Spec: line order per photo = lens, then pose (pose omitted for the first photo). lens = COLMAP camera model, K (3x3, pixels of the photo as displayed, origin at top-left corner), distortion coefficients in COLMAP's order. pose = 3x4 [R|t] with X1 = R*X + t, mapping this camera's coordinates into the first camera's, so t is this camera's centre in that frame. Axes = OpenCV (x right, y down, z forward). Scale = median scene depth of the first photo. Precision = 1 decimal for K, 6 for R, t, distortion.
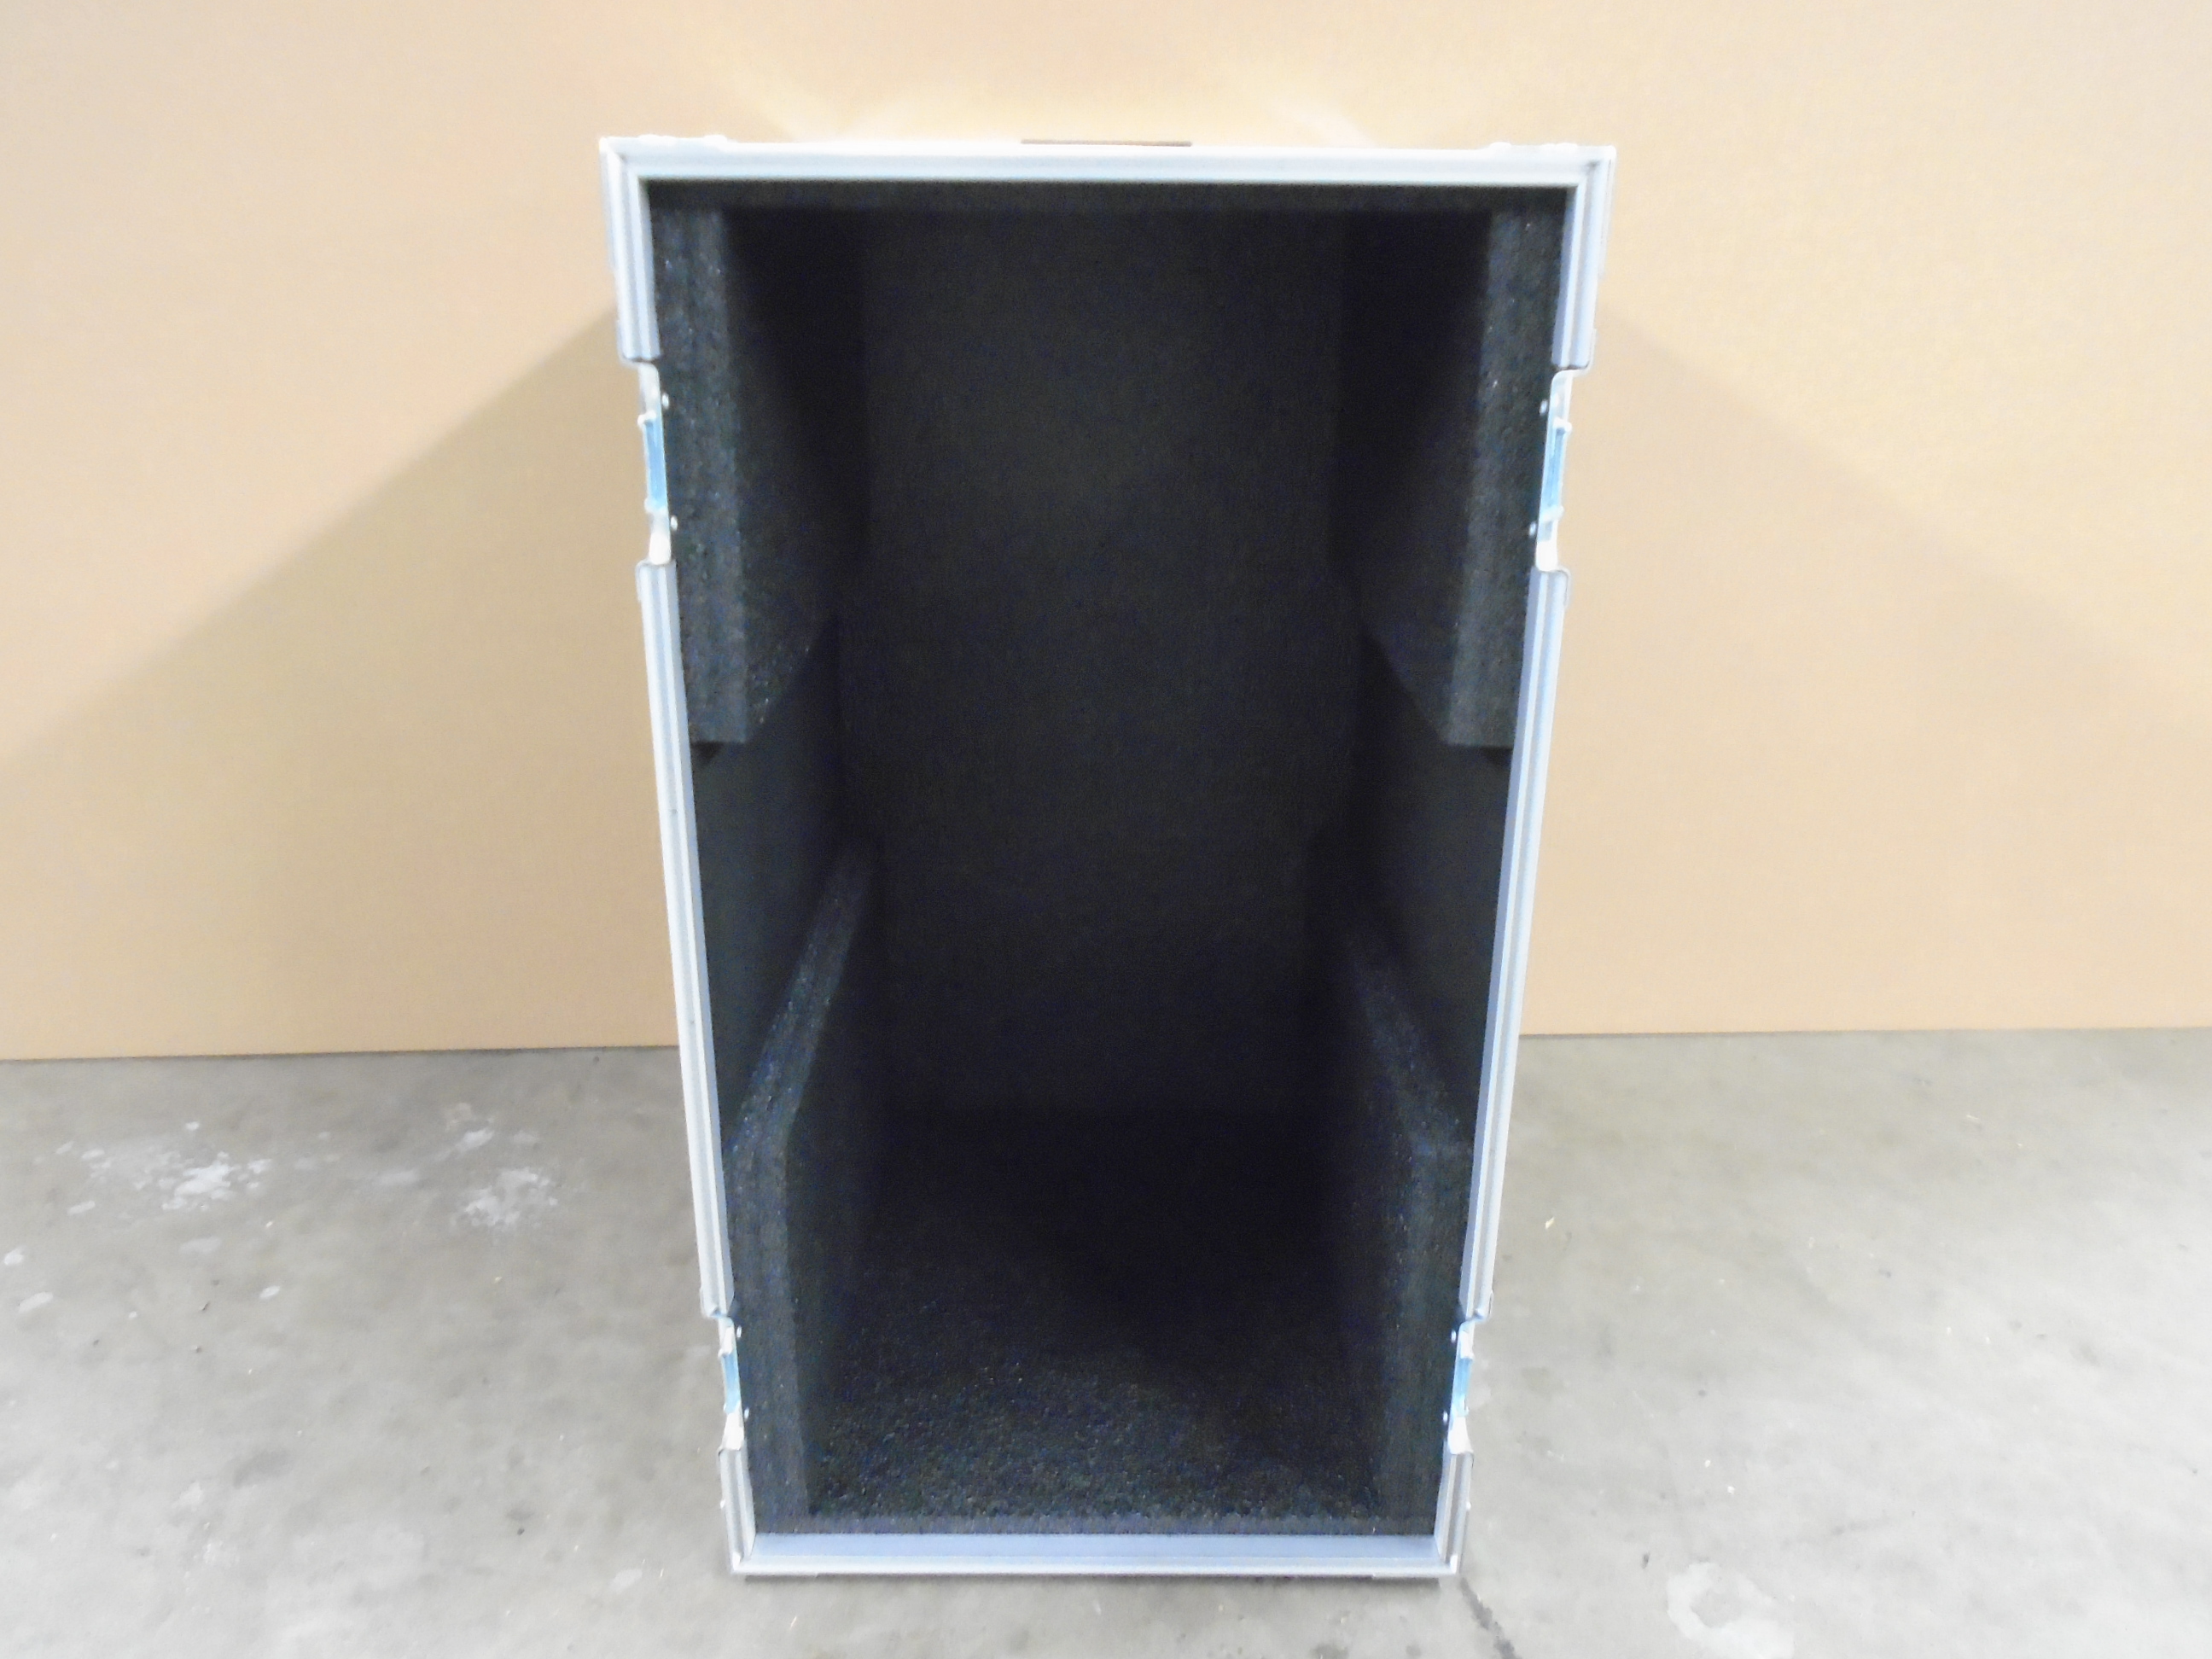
lens RADIAL K [[1715.0, 0, 1104.4], [0, 1715.0, 839.0], [0, 0, 1]] dist [-0.003867, -0.000204]
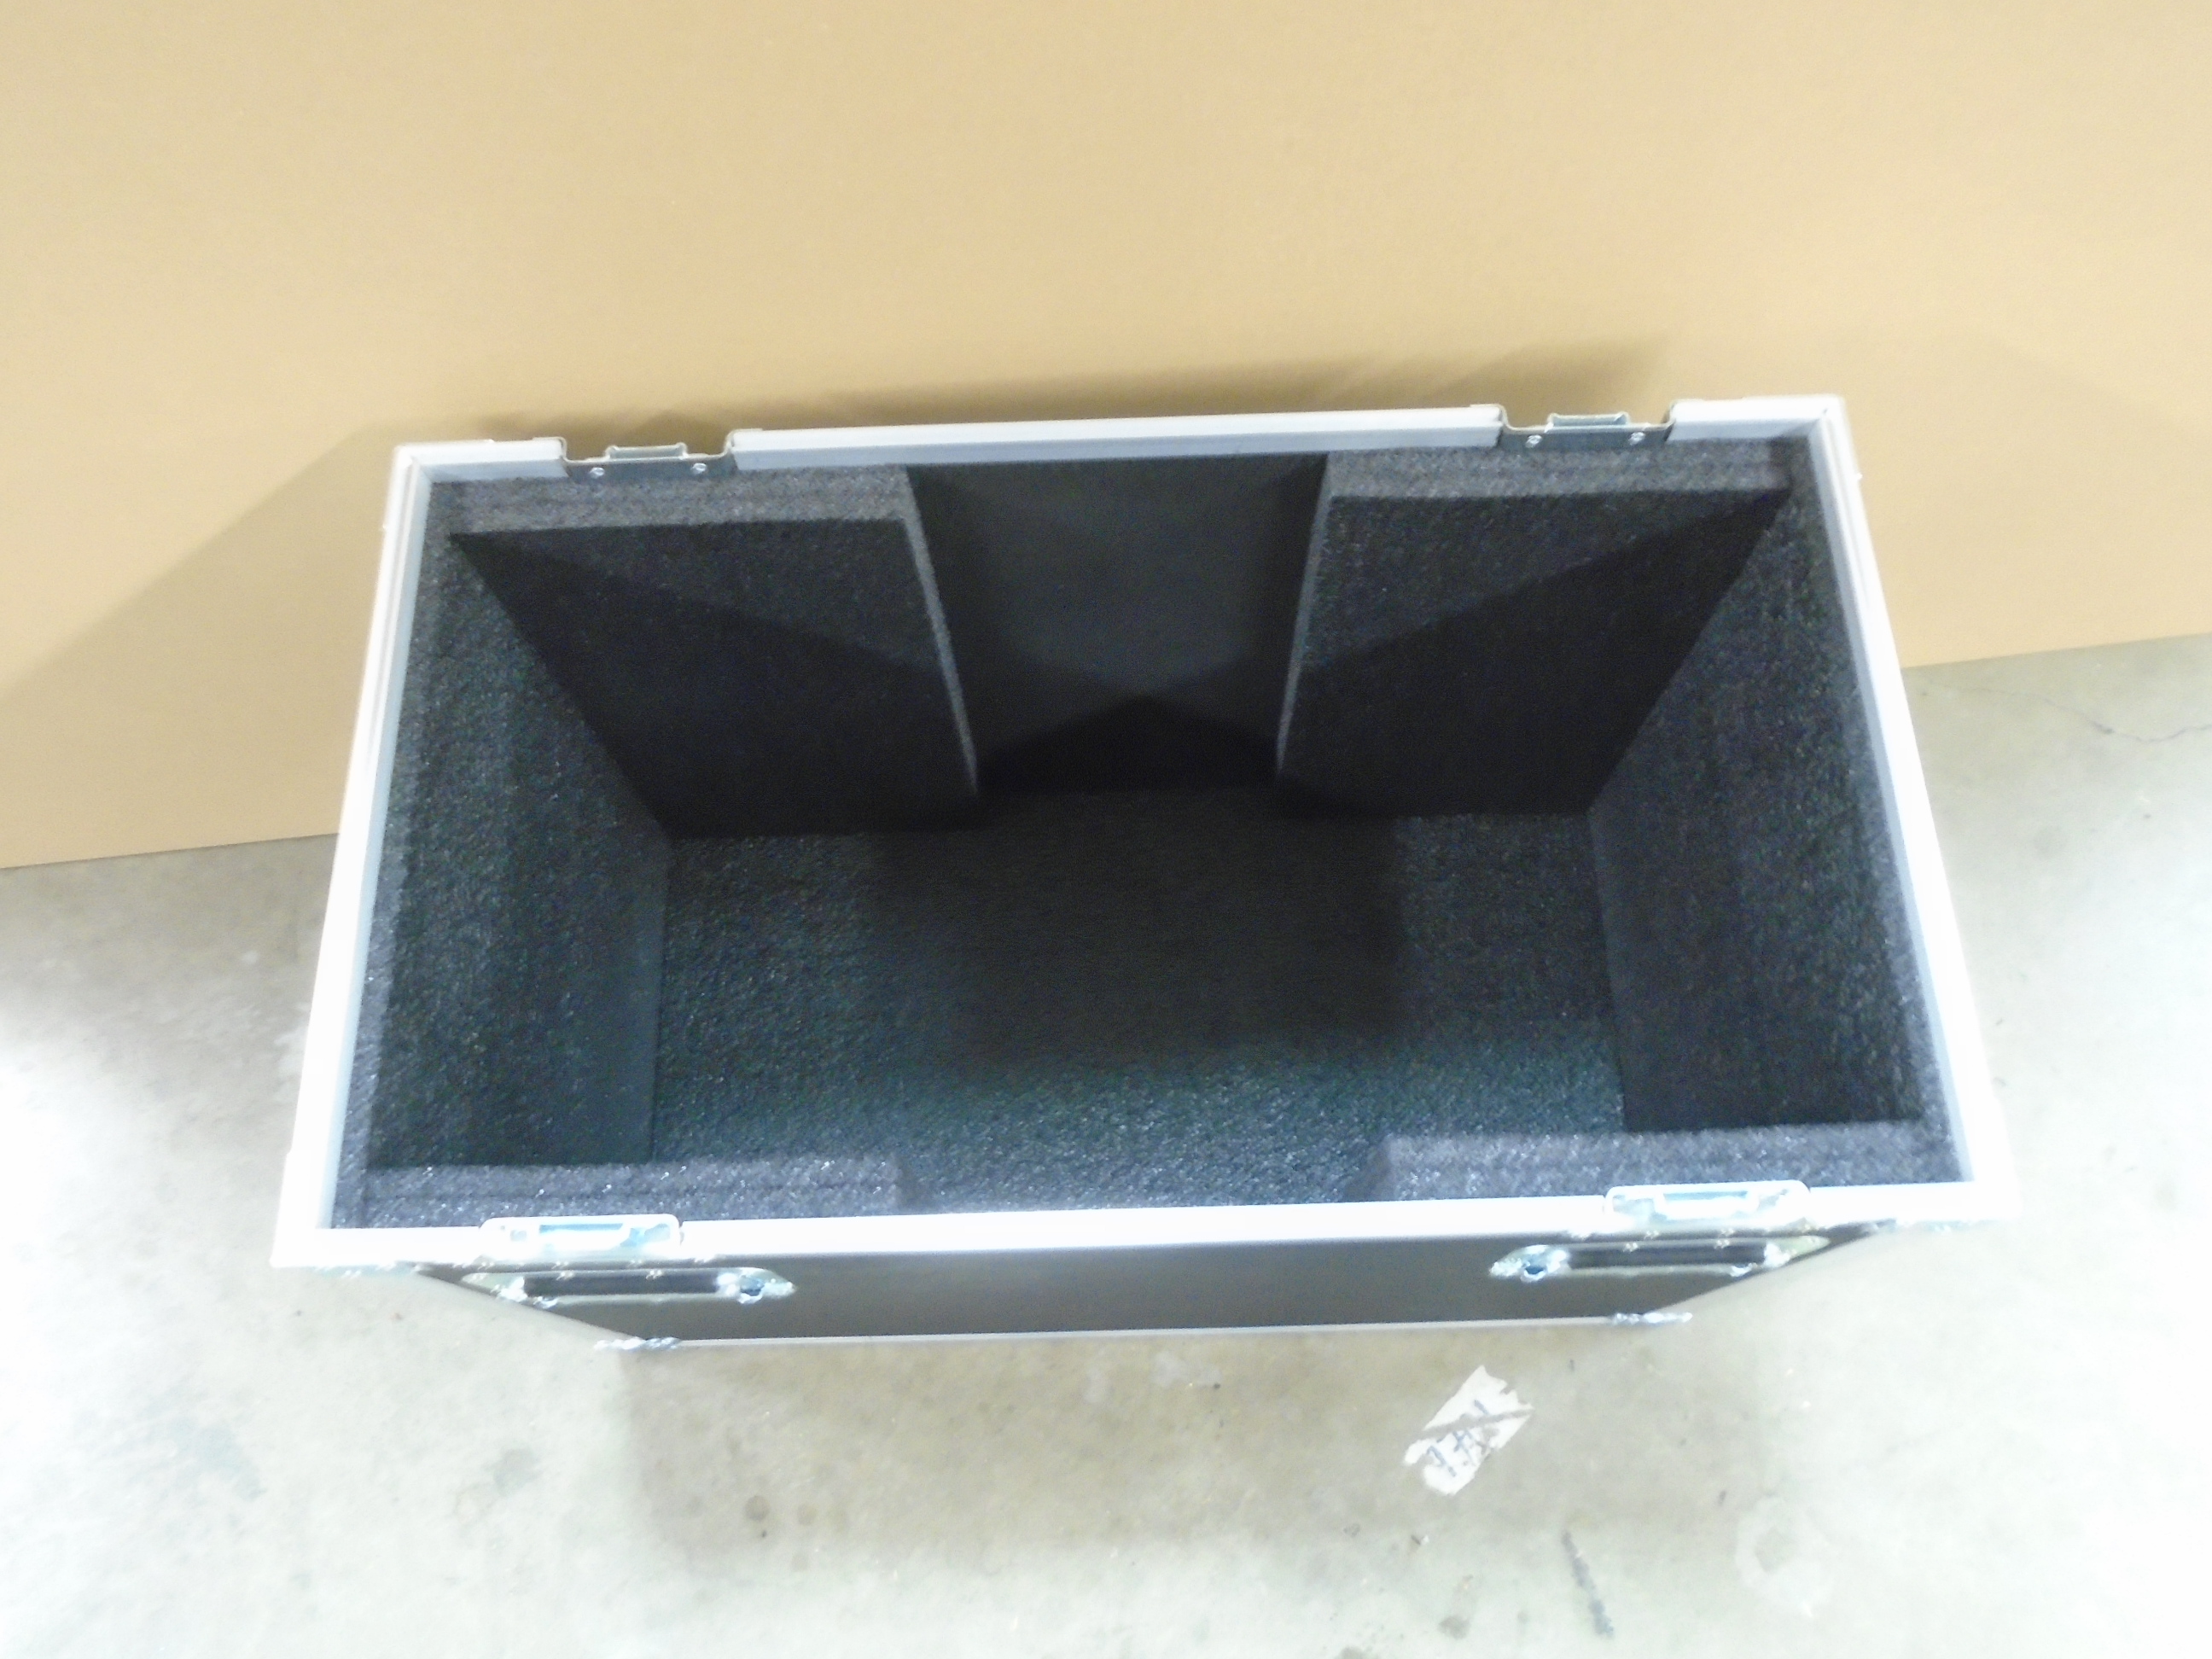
lens RADIAL K [[1716.6, 0, 1108.5], [0, 1716.6, 833.8], [0, 0, 1]] dist [-0.003811, -0.001067]
pose [[0.998014, -0.062029, -0.010953, -0.048813], [0.050435, 0.682762, 0.728898, -0.591821], [-0.037734, -0.728003, 0.684535, 0.416209]]
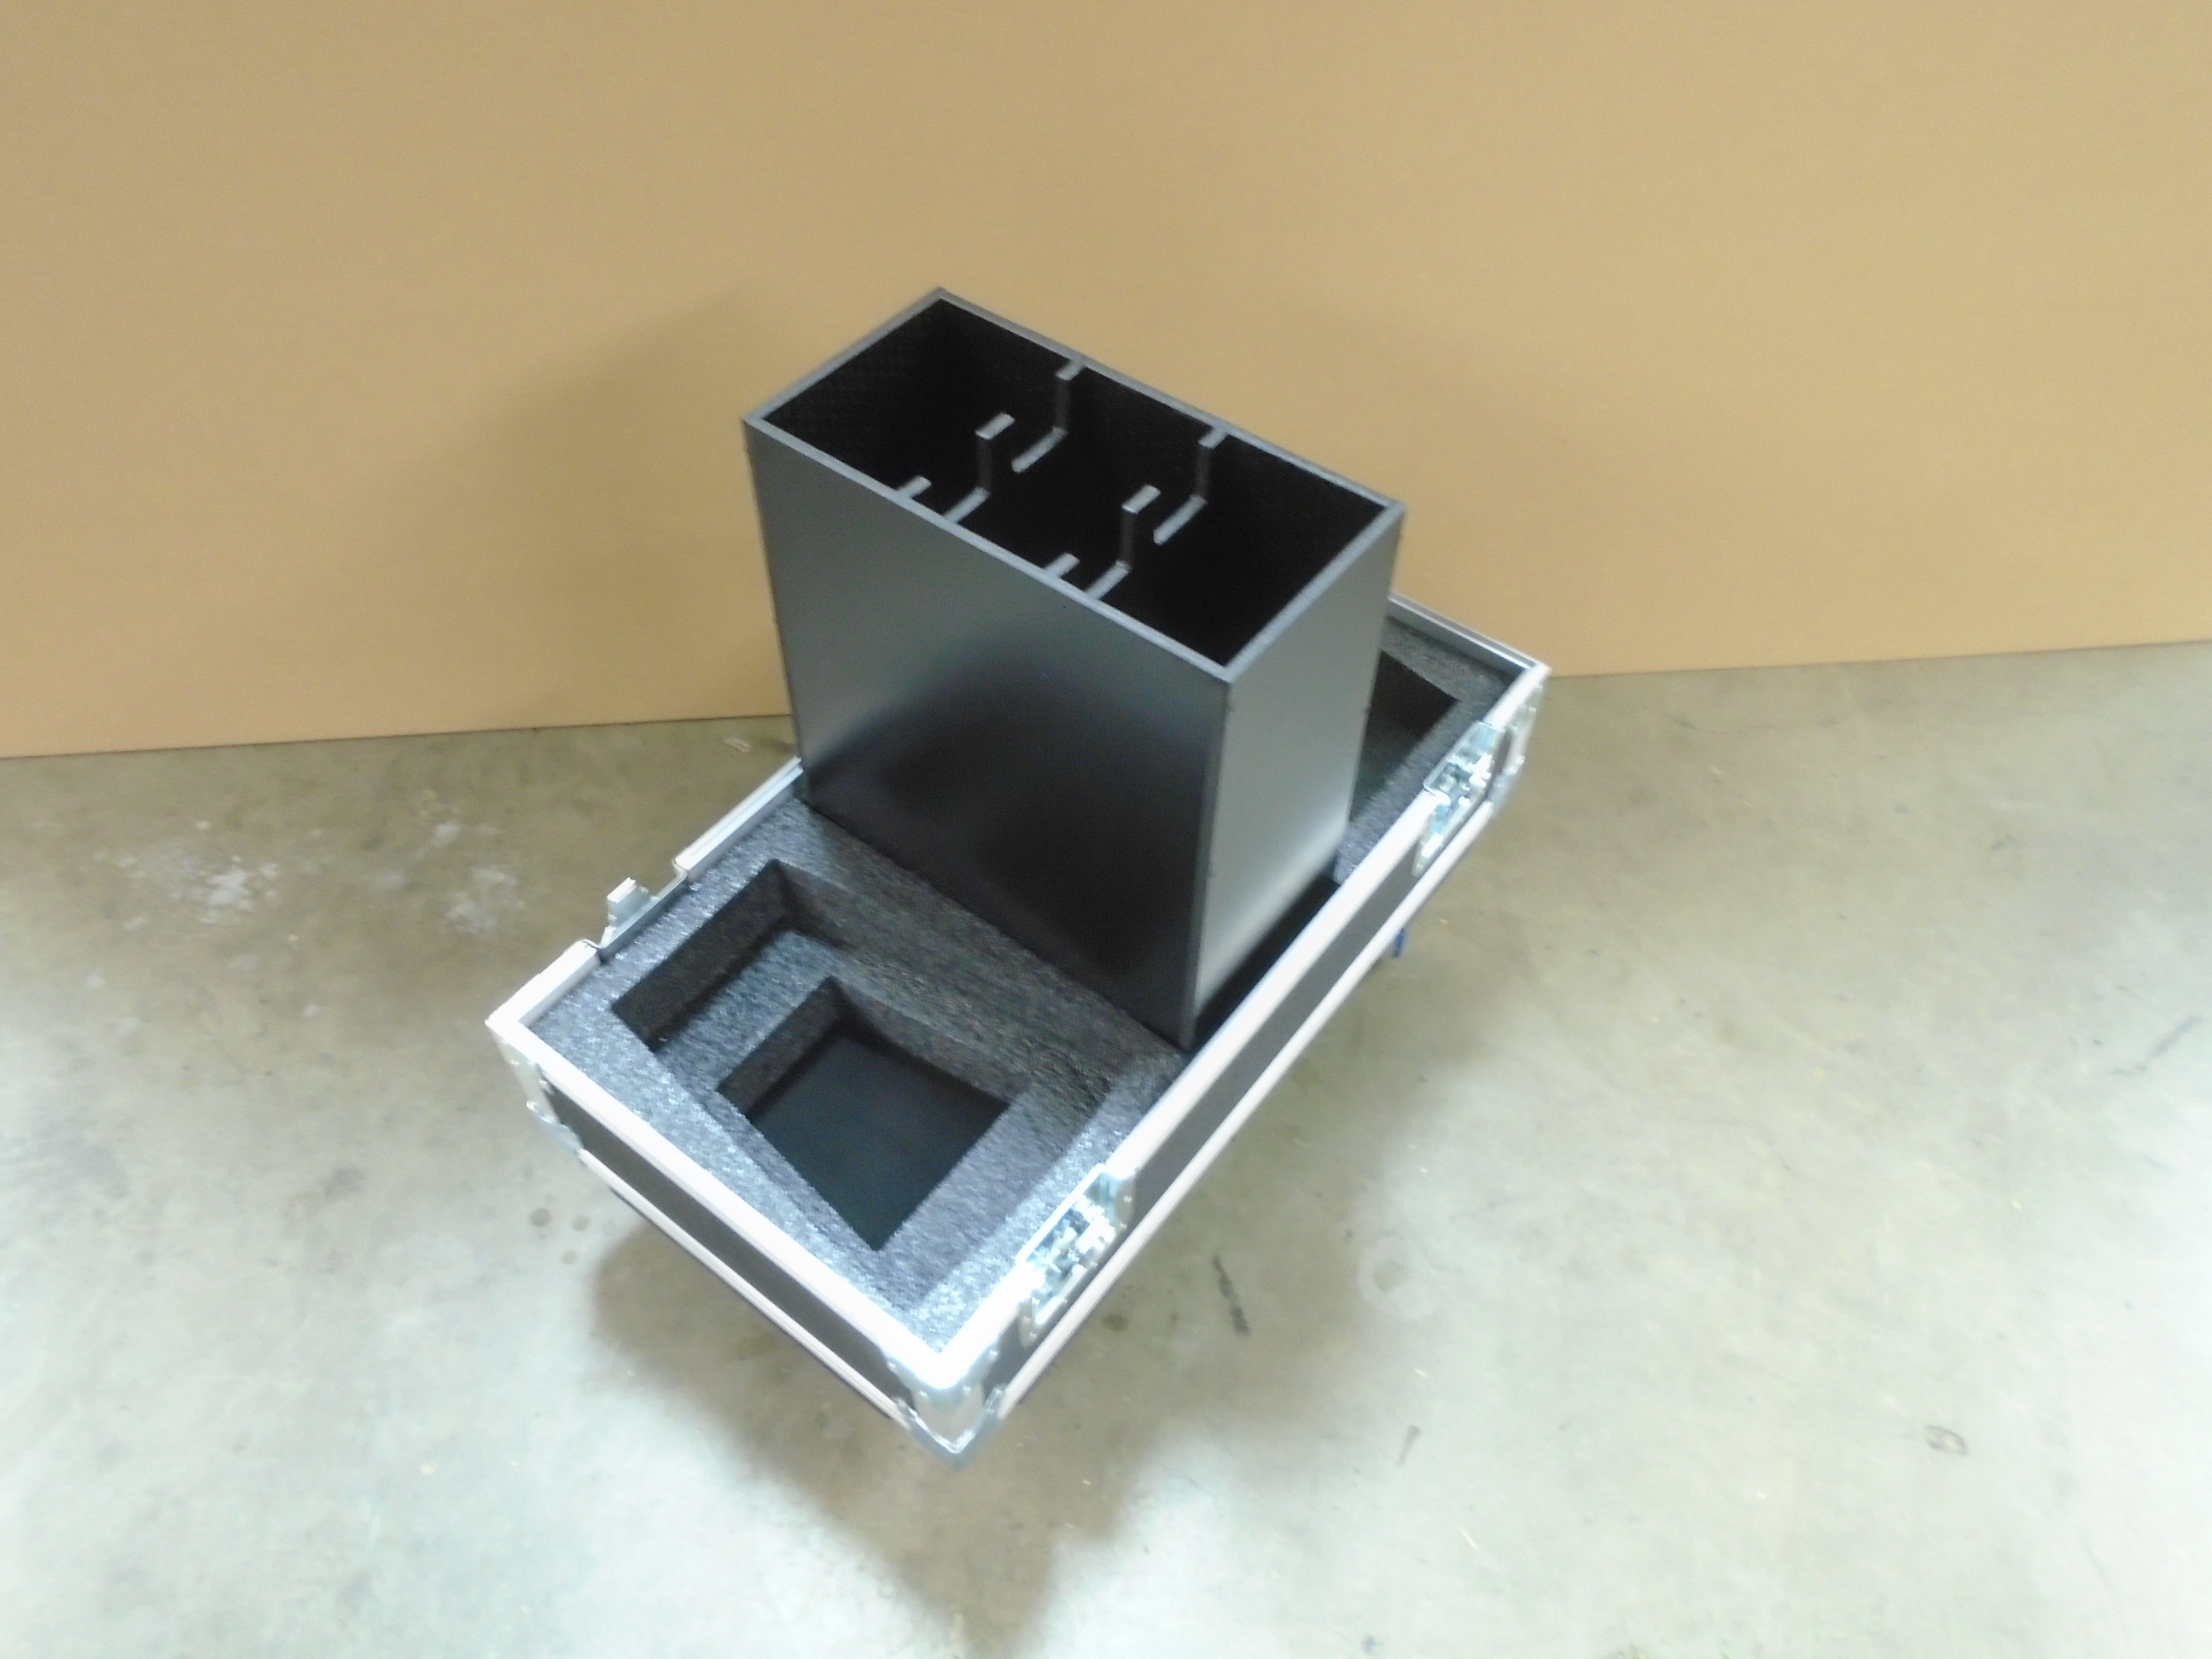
lens RADIAL K [[1716.6, 0, 1108.5], [0, 1716.6, 833.8], [0, 0, 1]] dist [-0.003811, -0.001067]
pose [[0.999698, -0.023468, 0.007241, 0.089462], [0.016959, 0.872872, 0.487654, -0.426073], [-0.017765, -0.487384, 0.873007, -0.048331]]
